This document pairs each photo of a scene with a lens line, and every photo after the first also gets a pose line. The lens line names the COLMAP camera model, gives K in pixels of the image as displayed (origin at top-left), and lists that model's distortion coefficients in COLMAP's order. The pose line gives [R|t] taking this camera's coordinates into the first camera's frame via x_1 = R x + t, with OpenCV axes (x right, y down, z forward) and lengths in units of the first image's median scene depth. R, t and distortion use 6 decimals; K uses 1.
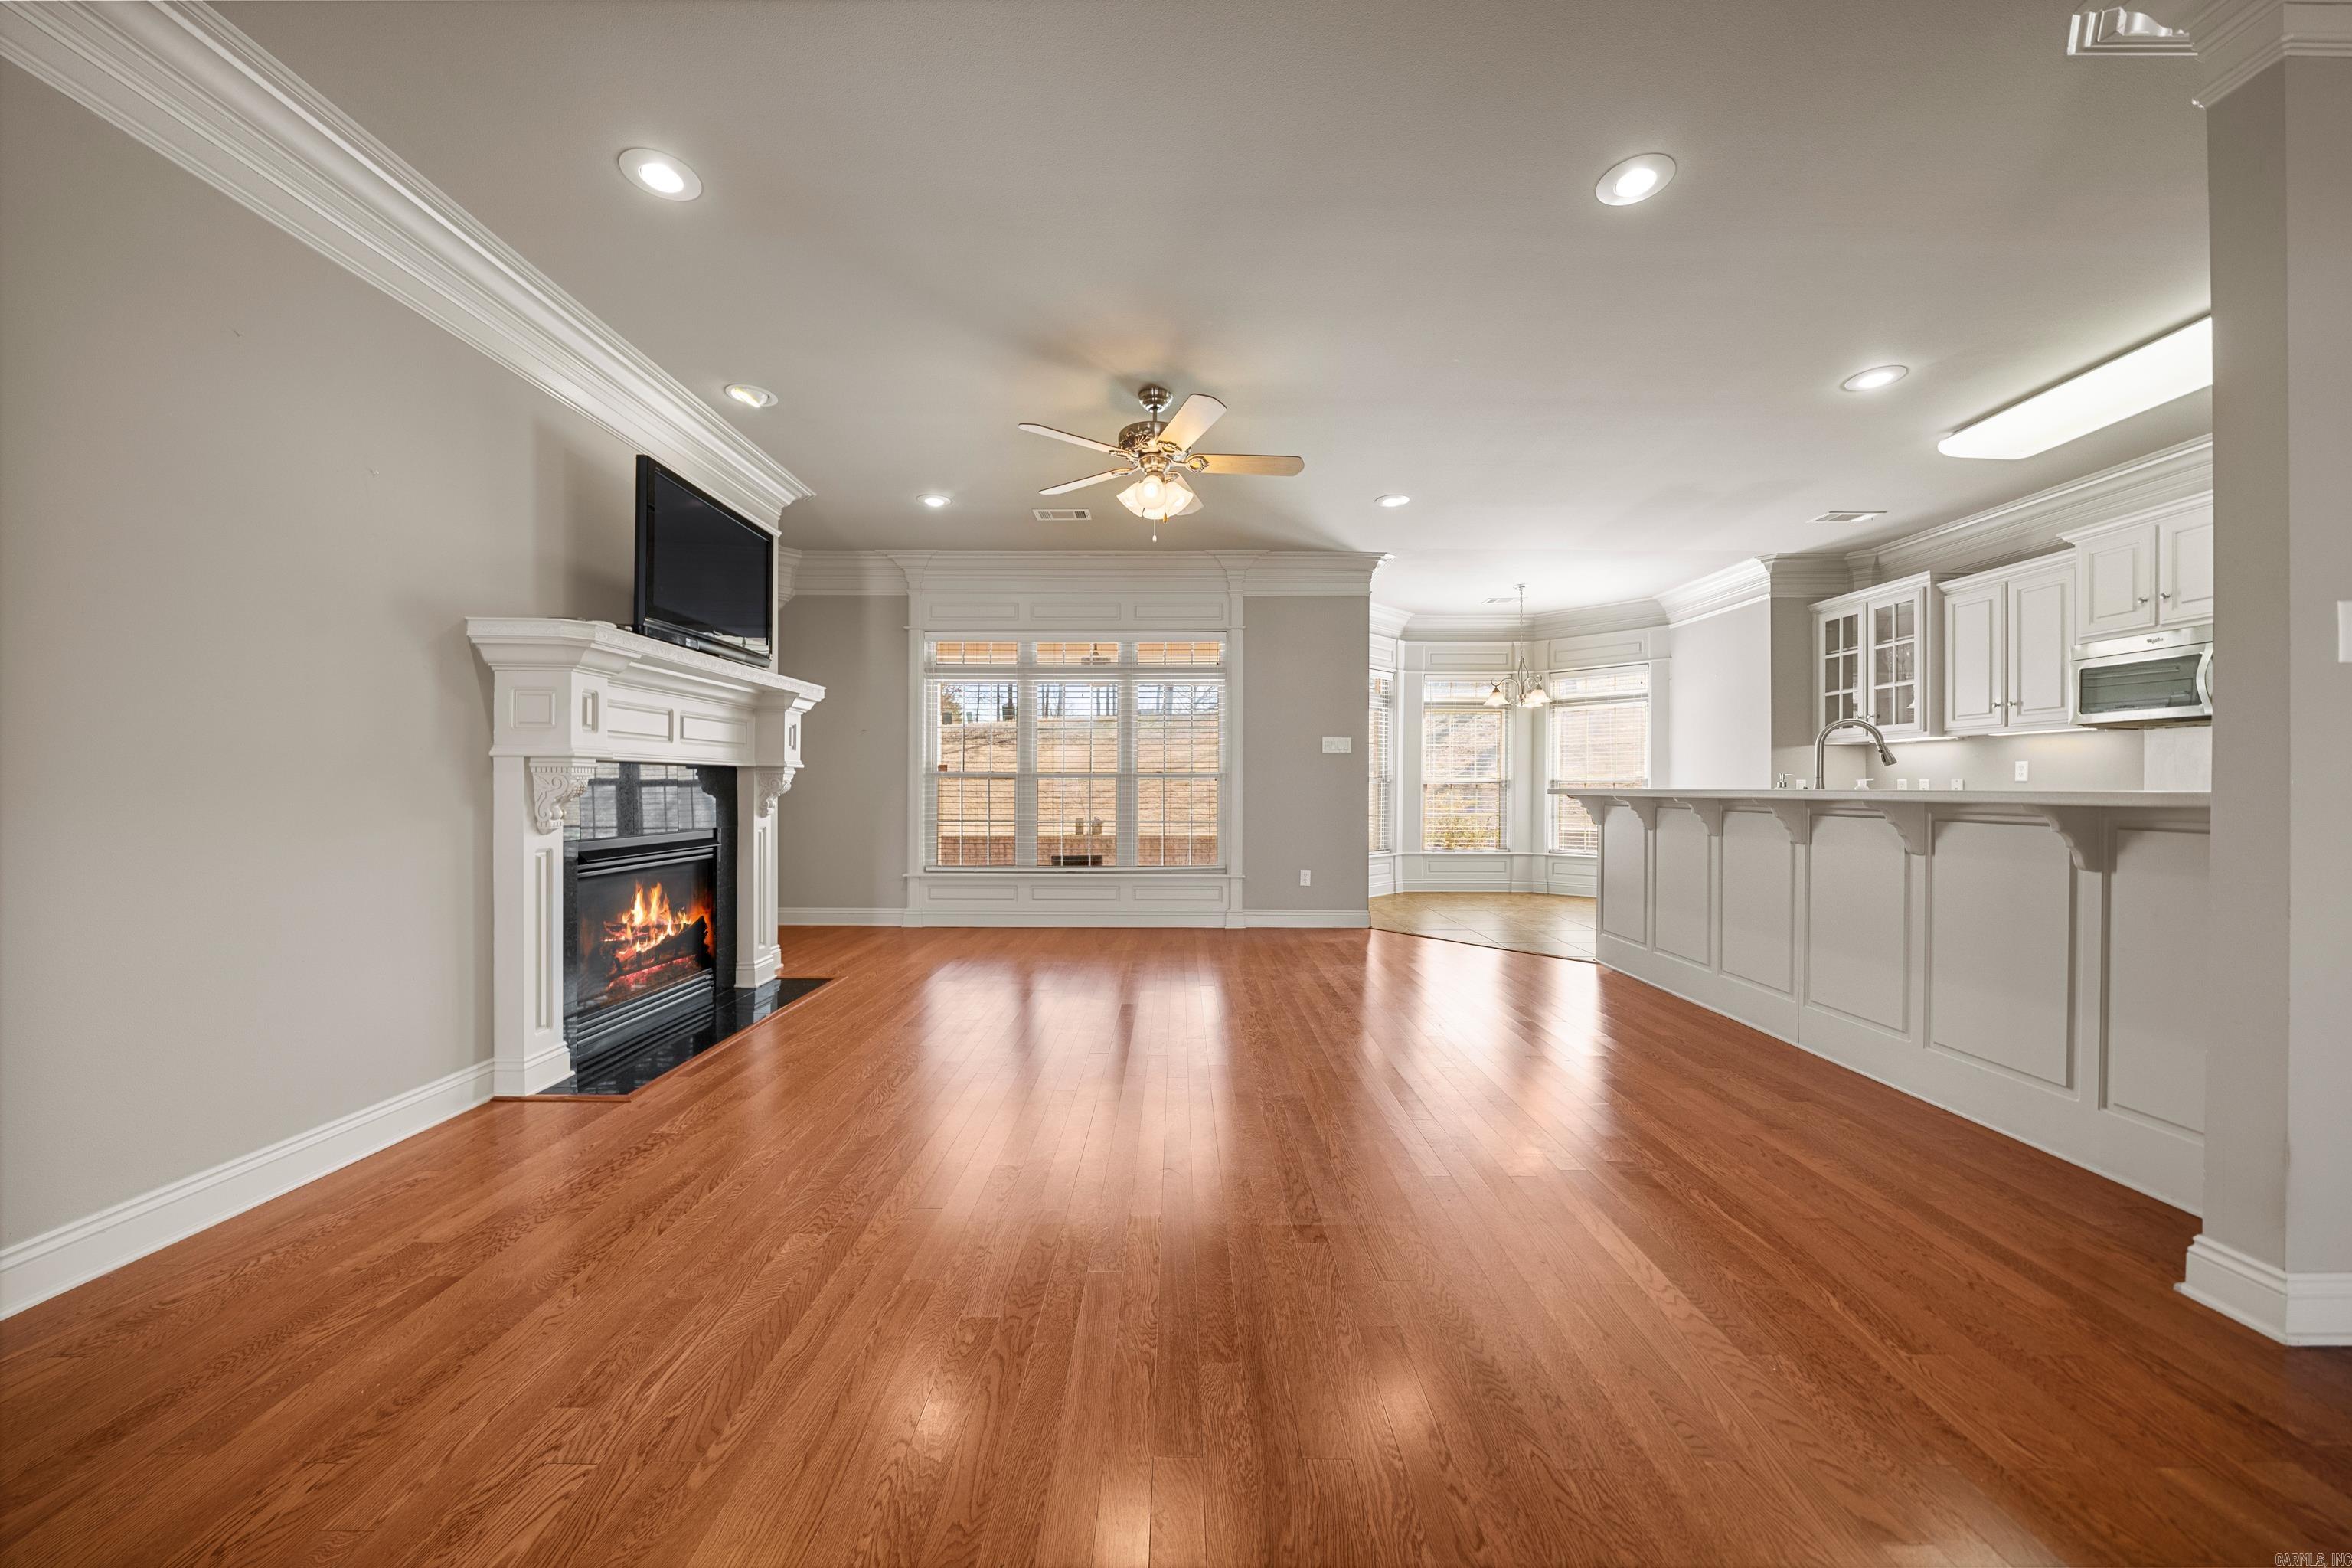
lens RADIAL K [[815.3, 0, 1178.2], [0, 815.3, 787.4], [0, 0, 1]] dist [-0.002922, -0.000615]
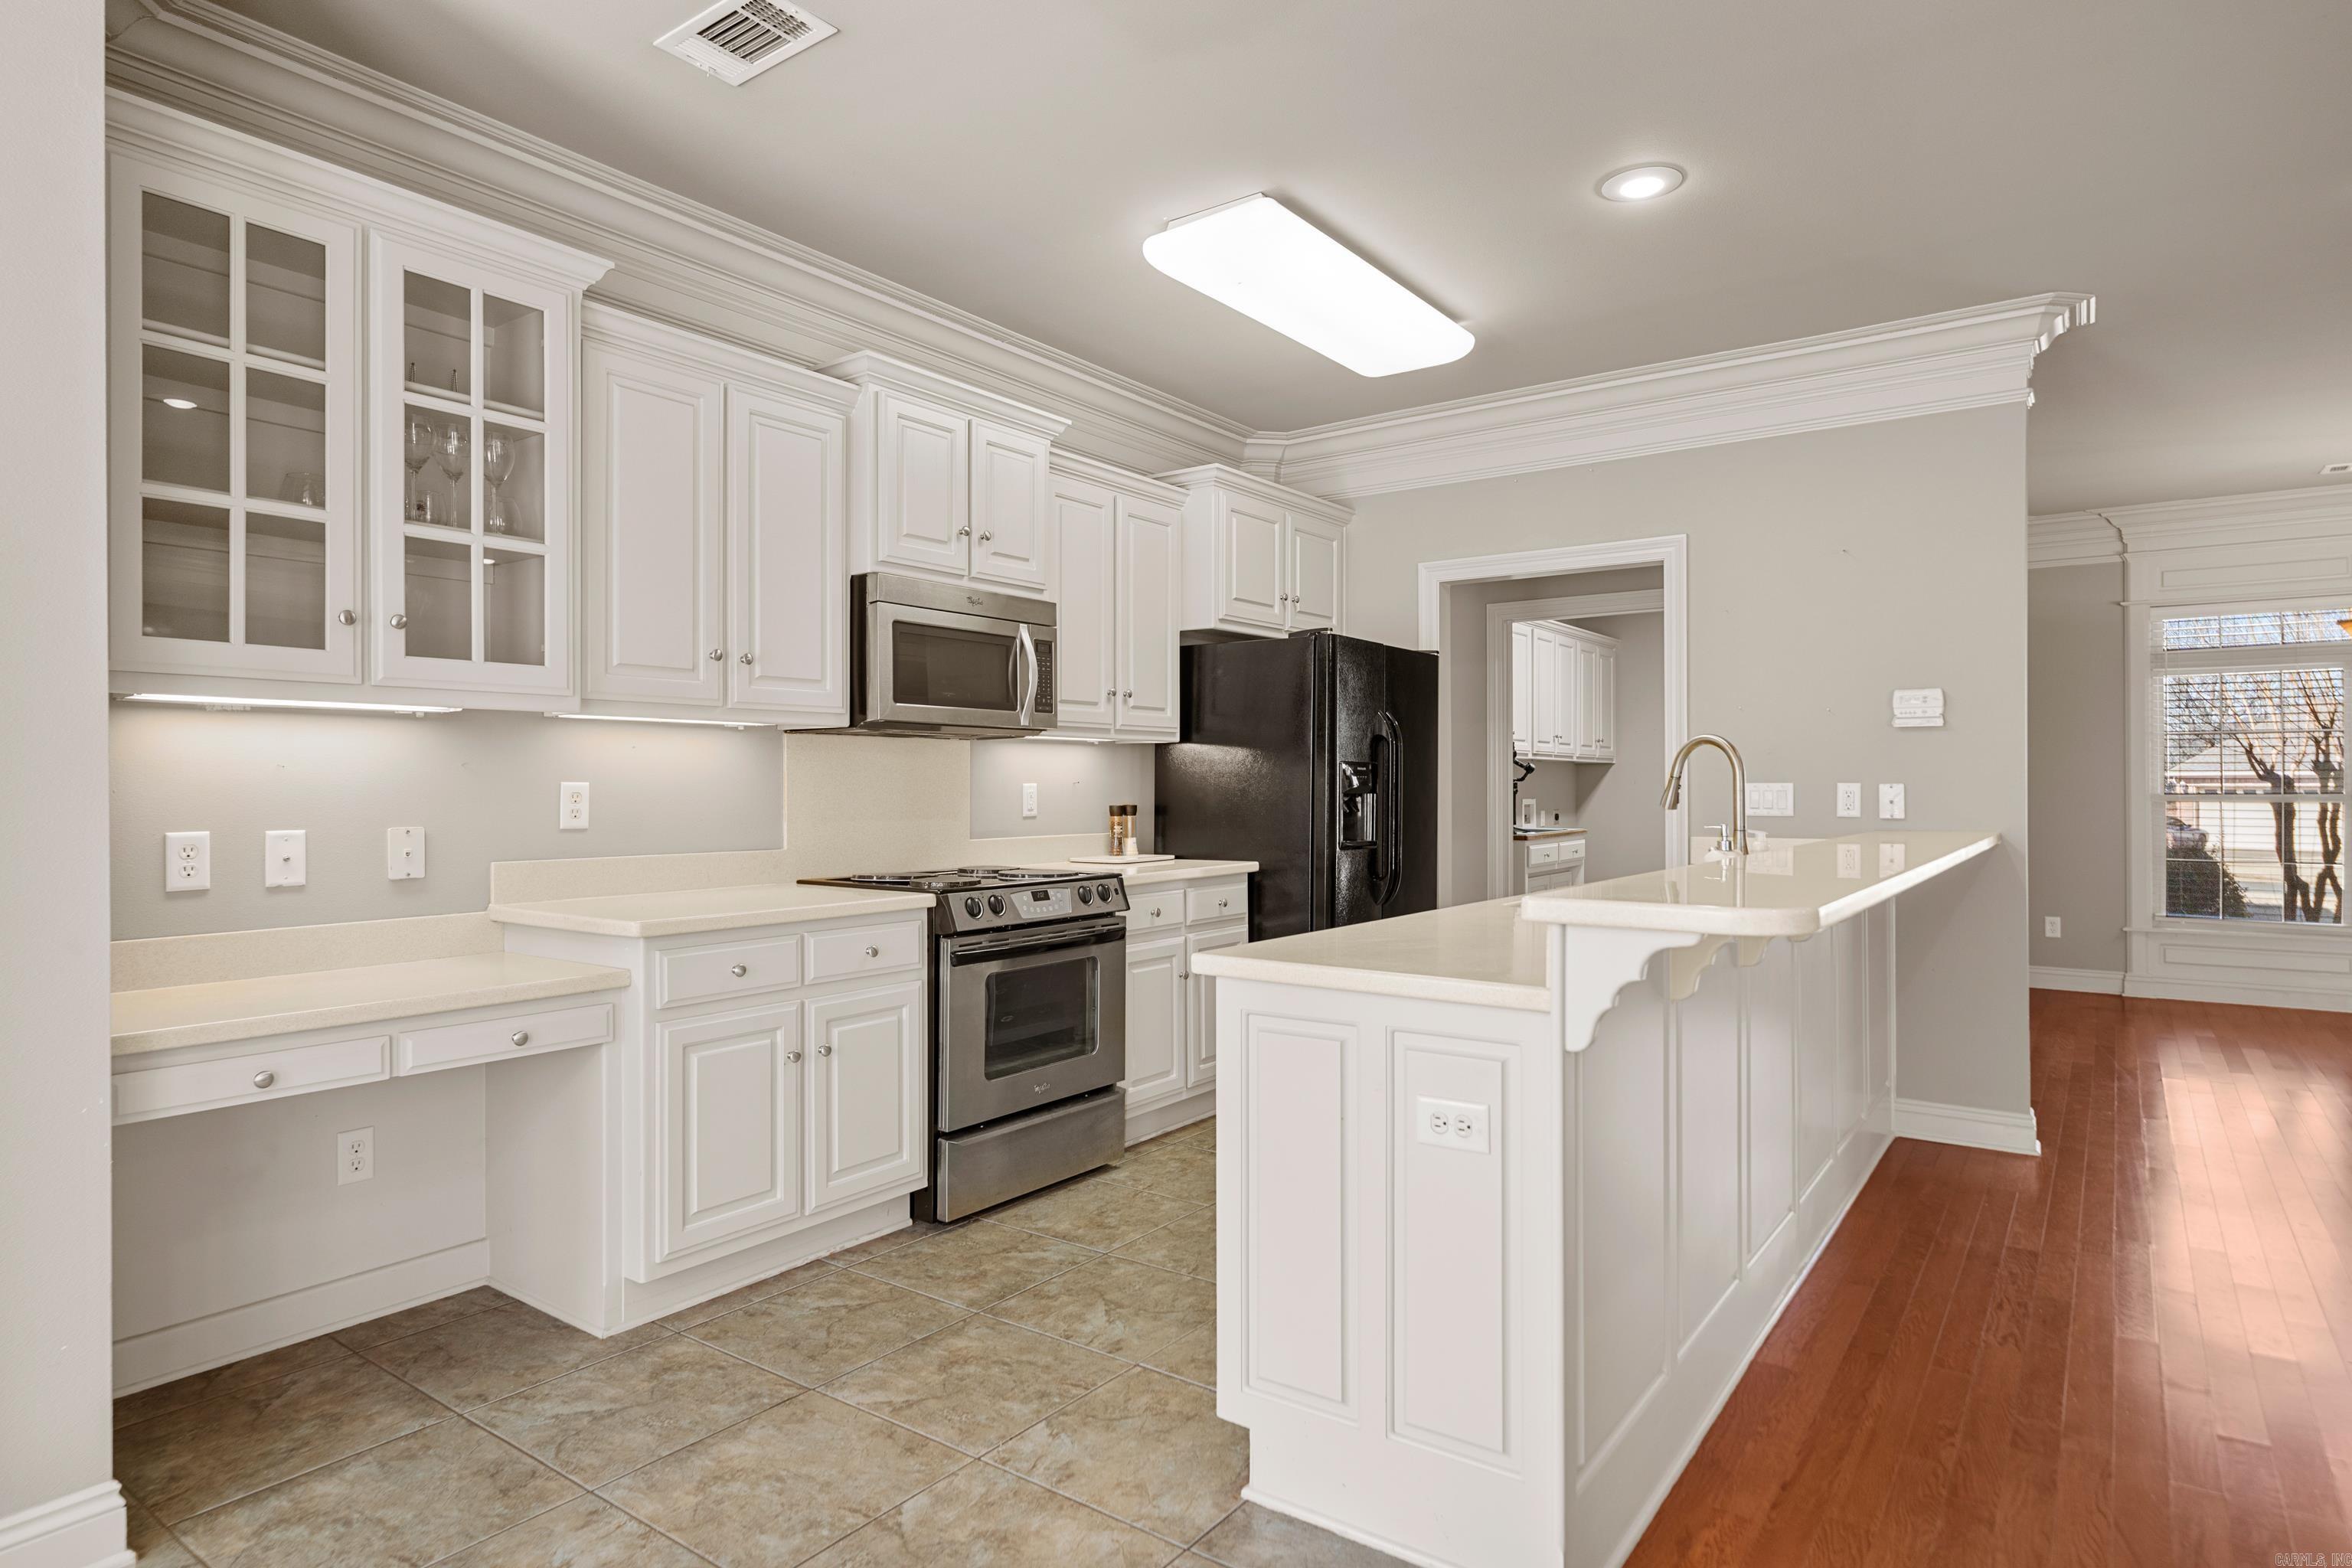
lens RADIAL K [[1297.9, 0, 1178.5], [0, 1297.9, 781.4], [0, 0, 1]] dist [-0.001817, 0.001147]
pose [[-0.809902, -0.000938, 0.586564, 0.363040], [0.000113, 0.999998, 0.001755, -0.031966], [-0.586565, 0.001487, -0.809901, 1.289151]]
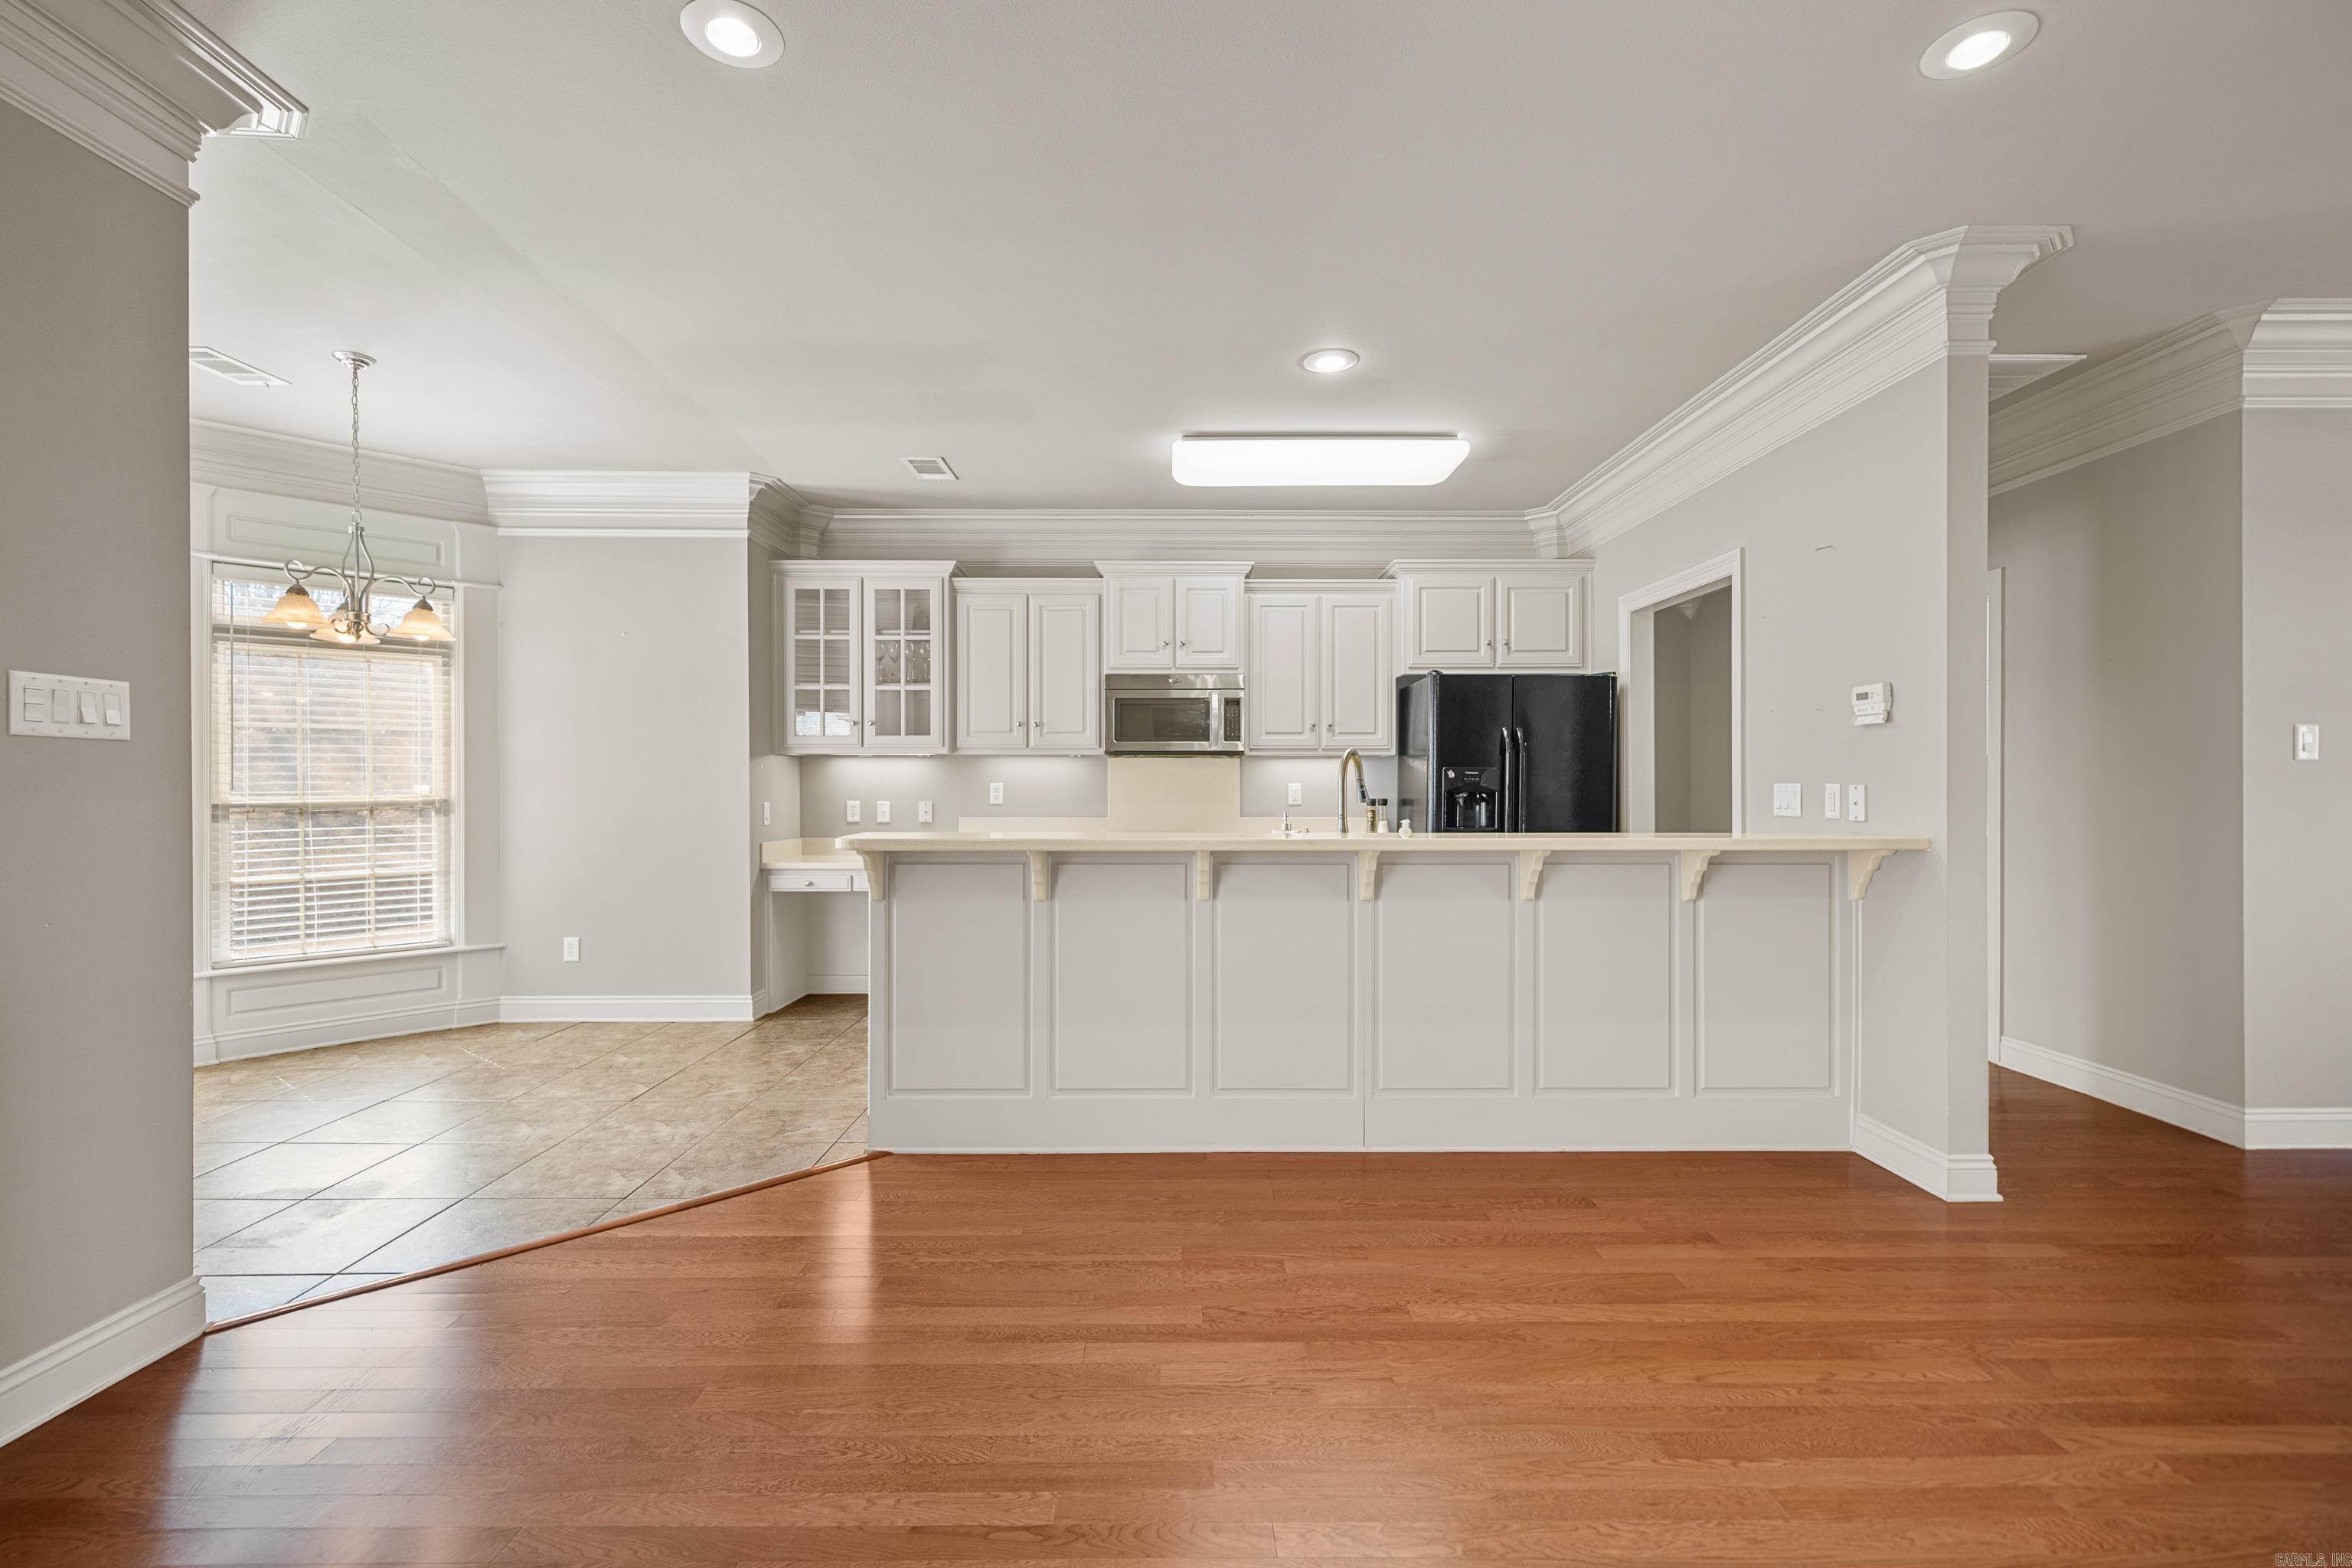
lens RADIAL K [[1033.4, 0, 1176.7], [0, 1033.4, 788.5], [0, 0, 1]] dist [-0.001229, -0.000940]
pose [[-0.009786, -0.007525, 0.999924, -0.165897], [0.002871, 0.999967, 0.007554, -0.032612], [-0.999948, 0.002944, -0.009764, 0.756329]]
